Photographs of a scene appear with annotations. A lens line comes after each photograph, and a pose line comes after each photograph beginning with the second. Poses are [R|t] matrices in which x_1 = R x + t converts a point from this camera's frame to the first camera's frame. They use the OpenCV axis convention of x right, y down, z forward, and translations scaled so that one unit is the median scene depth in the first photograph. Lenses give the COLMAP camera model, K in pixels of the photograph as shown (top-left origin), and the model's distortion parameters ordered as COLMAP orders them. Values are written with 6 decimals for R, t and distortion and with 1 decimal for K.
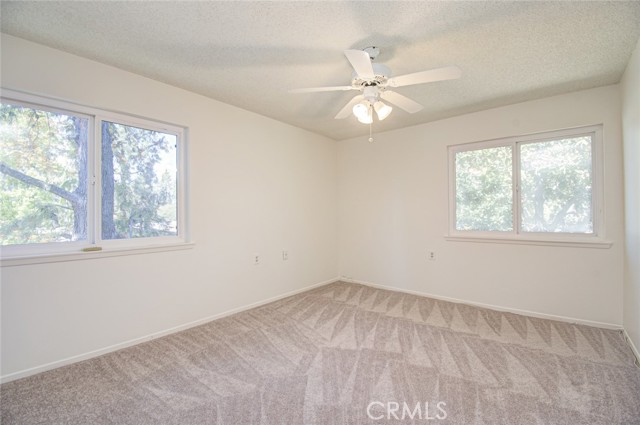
lens RADIAL K [[297.3, 0, 320.0], [0, 297.3, 212.5], [0, 0, 1]] dist [0.002269, -0.000246]
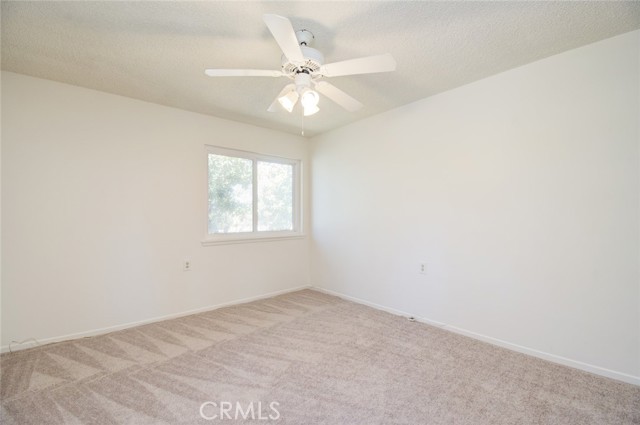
lens RADIAL K [[297.3, 0, 320.0], [0, 297.3, 212.5], [0, 0, 1]] dist [0.002269, -0.000246]
pose [[0.111533, 0.008258, 0.993726, -0.530393], [-0.006556, 0.999950, -0.007574, -0.006660], [-0.993739, -0.005671, 0.111582, 0.629158]]
